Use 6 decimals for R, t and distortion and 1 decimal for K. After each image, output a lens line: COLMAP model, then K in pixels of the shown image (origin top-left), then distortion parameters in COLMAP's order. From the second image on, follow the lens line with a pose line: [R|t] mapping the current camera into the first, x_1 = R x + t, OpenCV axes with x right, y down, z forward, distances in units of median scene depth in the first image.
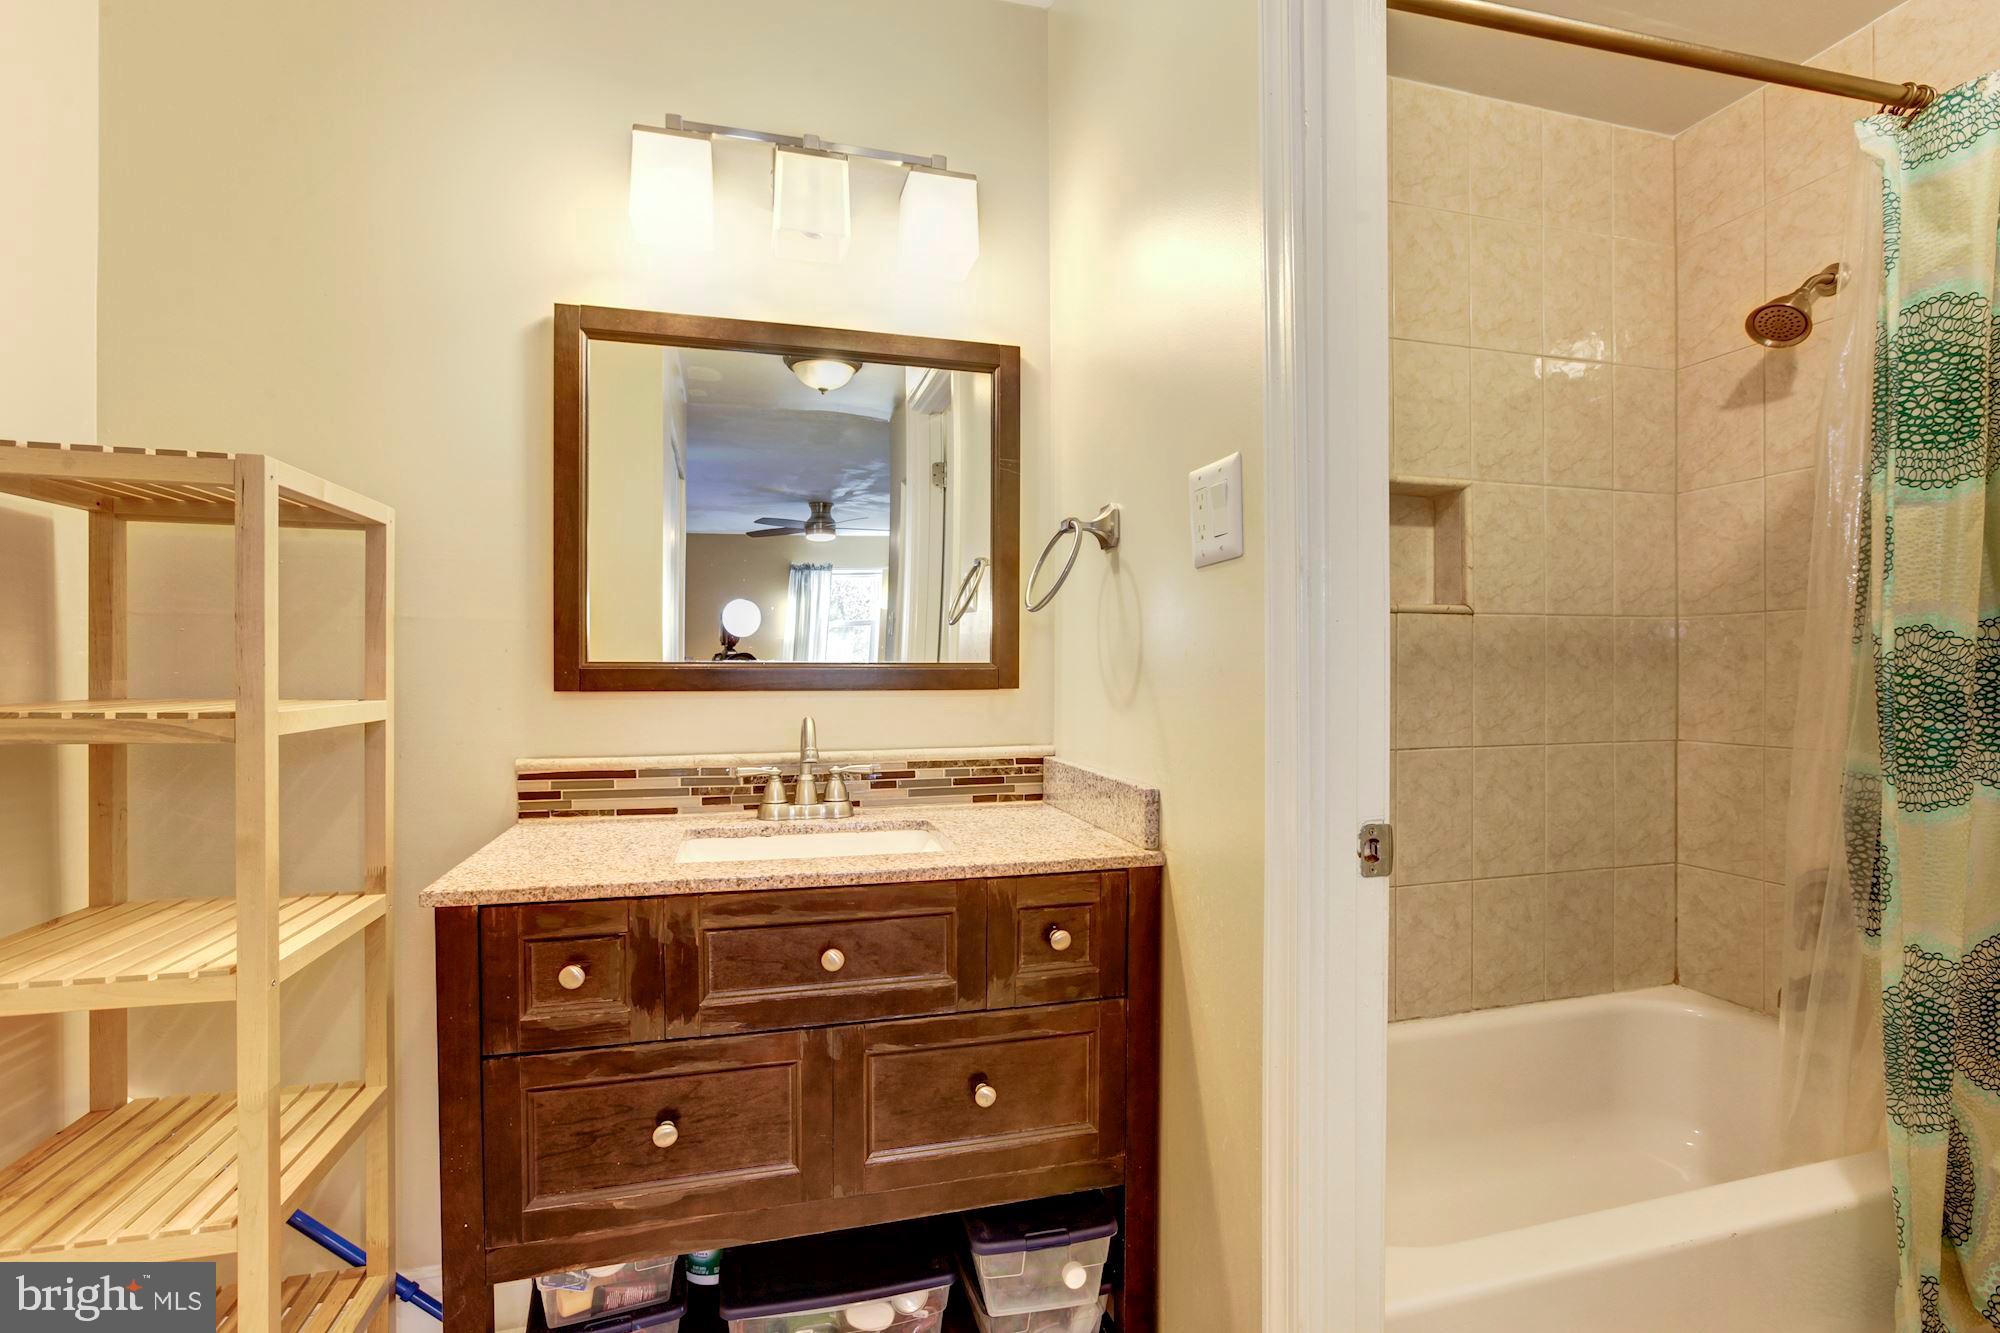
lens RADIAL K [[899.5, 0, 973.8], [0, 899.5, 679.1], [0, 0, 1]] dist [-0.038429, 0.012354]
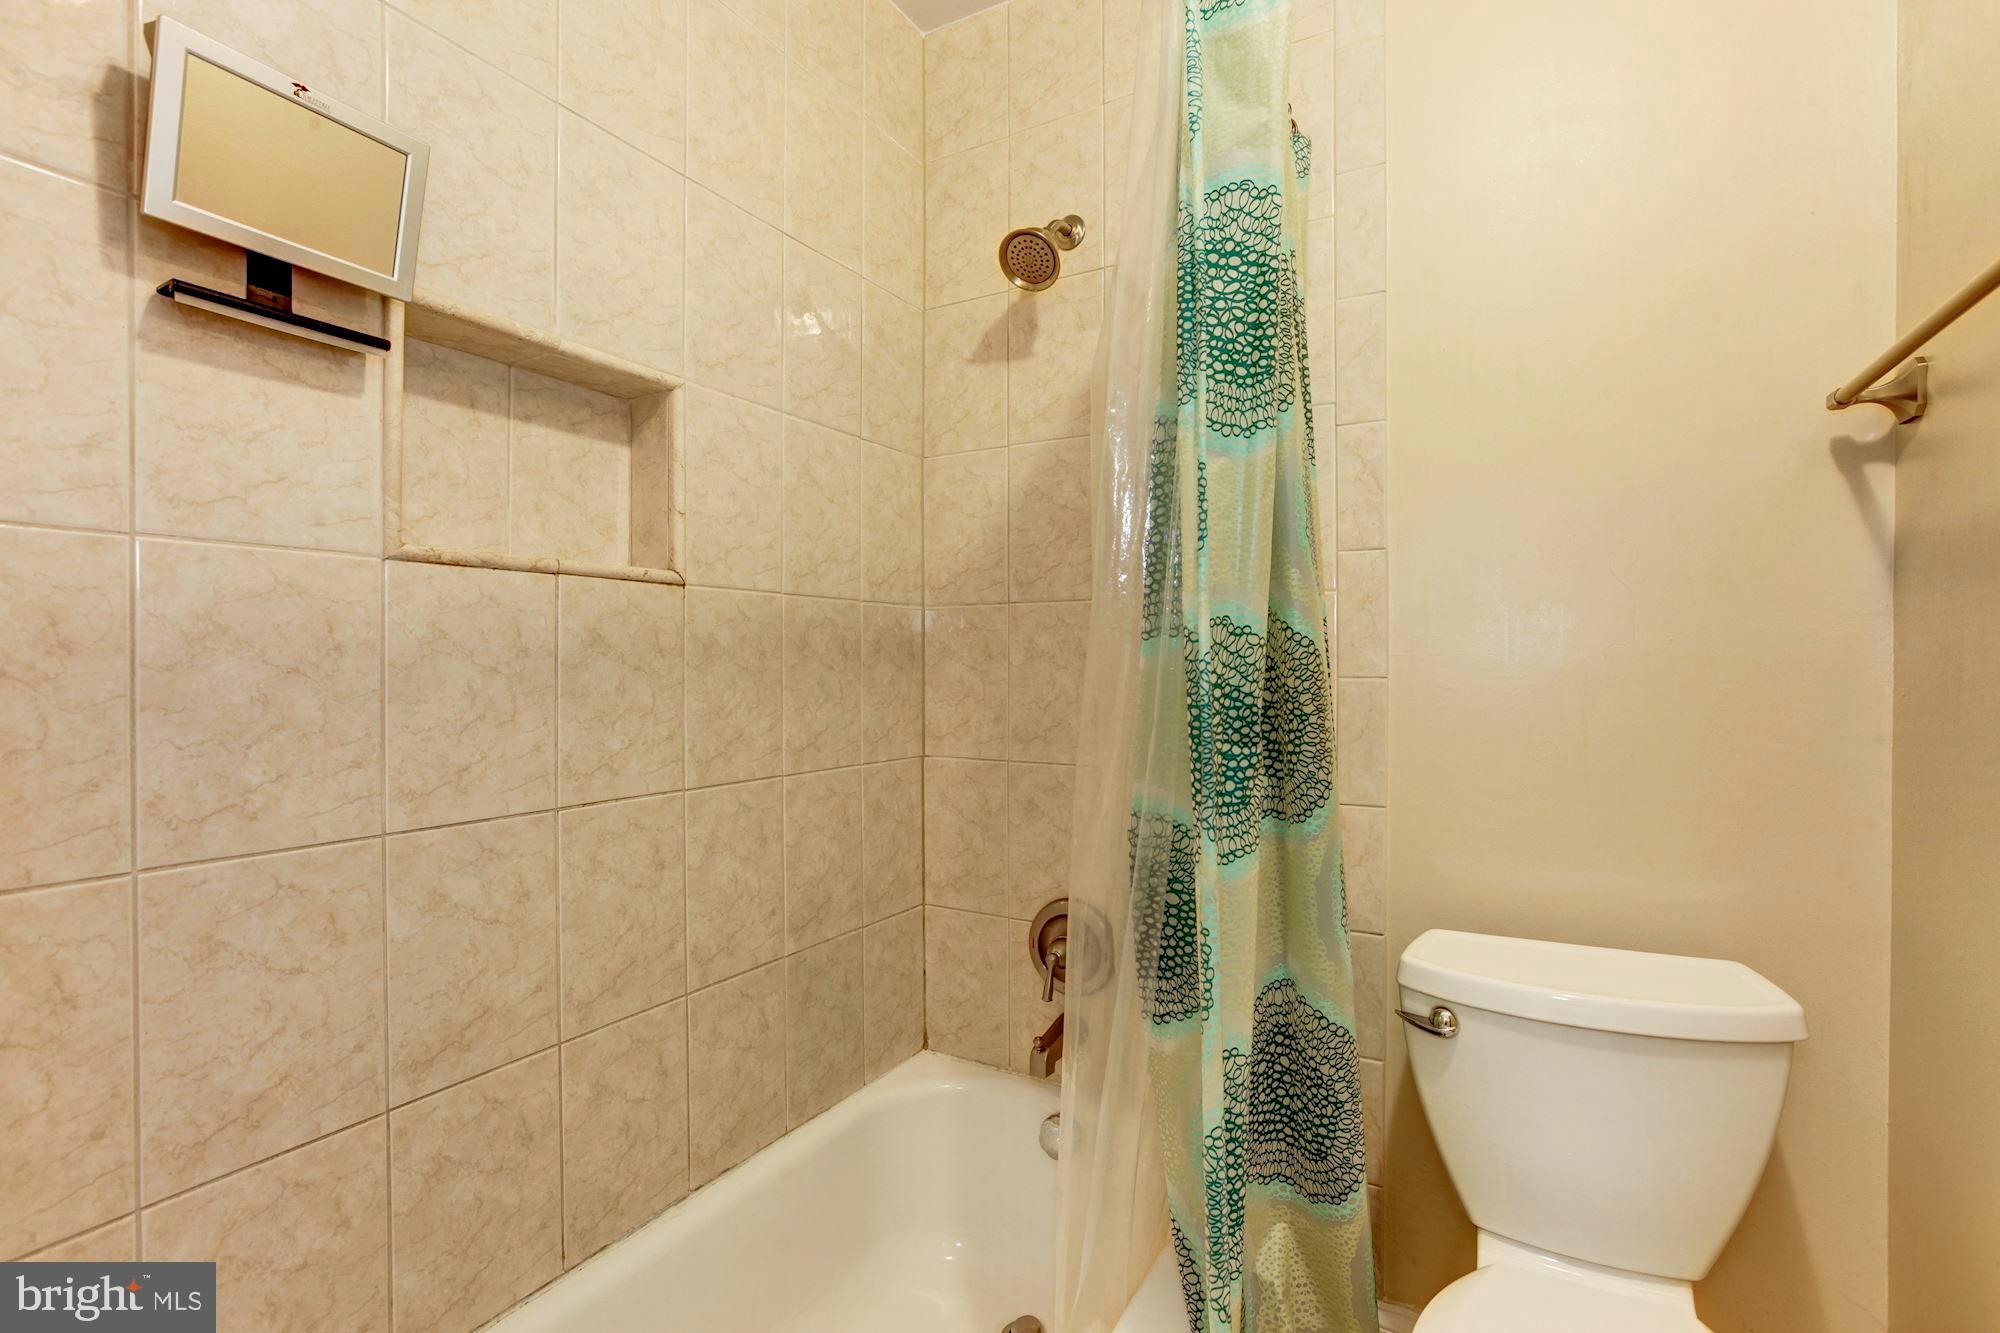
lens RADIAL K [[899.5, 0, 973.8], [0, 899.5, 679.1], [0, 0, 1]] dist [-0.038429, 0.012354]
pose [[0.712789, -0.005548, 0.701357, 0.253917], [0.000707, 0.999974, 0.007192, -0.009190], [-0.701379, -0.004630, 0.712774, 0.387571]]
